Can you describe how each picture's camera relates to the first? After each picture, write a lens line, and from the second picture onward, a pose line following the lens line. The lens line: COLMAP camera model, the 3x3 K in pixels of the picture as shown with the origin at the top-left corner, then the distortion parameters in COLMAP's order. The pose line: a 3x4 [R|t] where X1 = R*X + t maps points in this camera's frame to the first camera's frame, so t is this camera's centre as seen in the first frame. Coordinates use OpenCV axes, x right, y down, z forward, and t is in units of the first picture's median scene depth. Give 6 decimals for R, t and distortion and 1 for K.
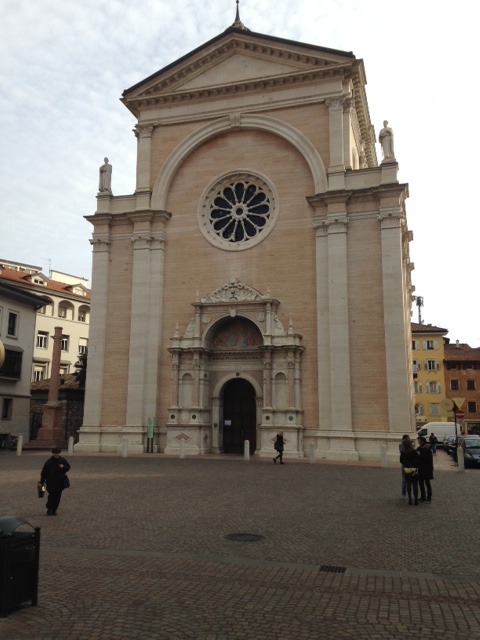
lens RADIAL K [[560.1, 0, 237.2], [0, 560.1, 309.4], [0, 0, 1]] dist [0.160327, -0.235993]
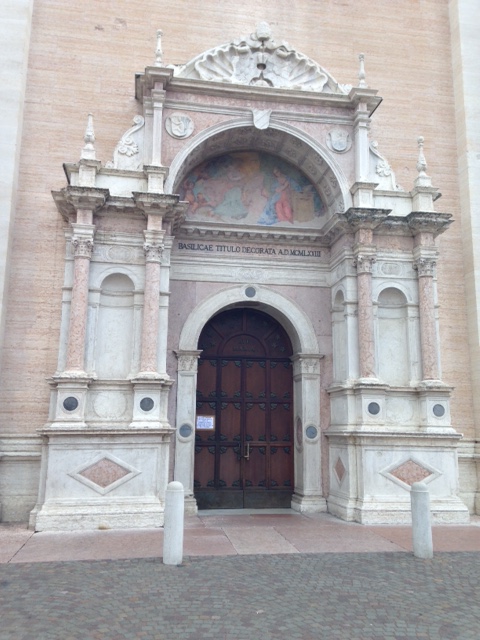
lens RADIAL K [[560.1, 0, 237.2], [0, 560.1, 309.4], [0, 0, 1]] dist [0.160327, -0.235993]
pose [[0.895565, 0.083589, 0.437009, -0.164976], [-0.083874, 0.996301, -0.018685, 0.131793], [-0.436954, -0.019920, 0.899263, 0.656819]]
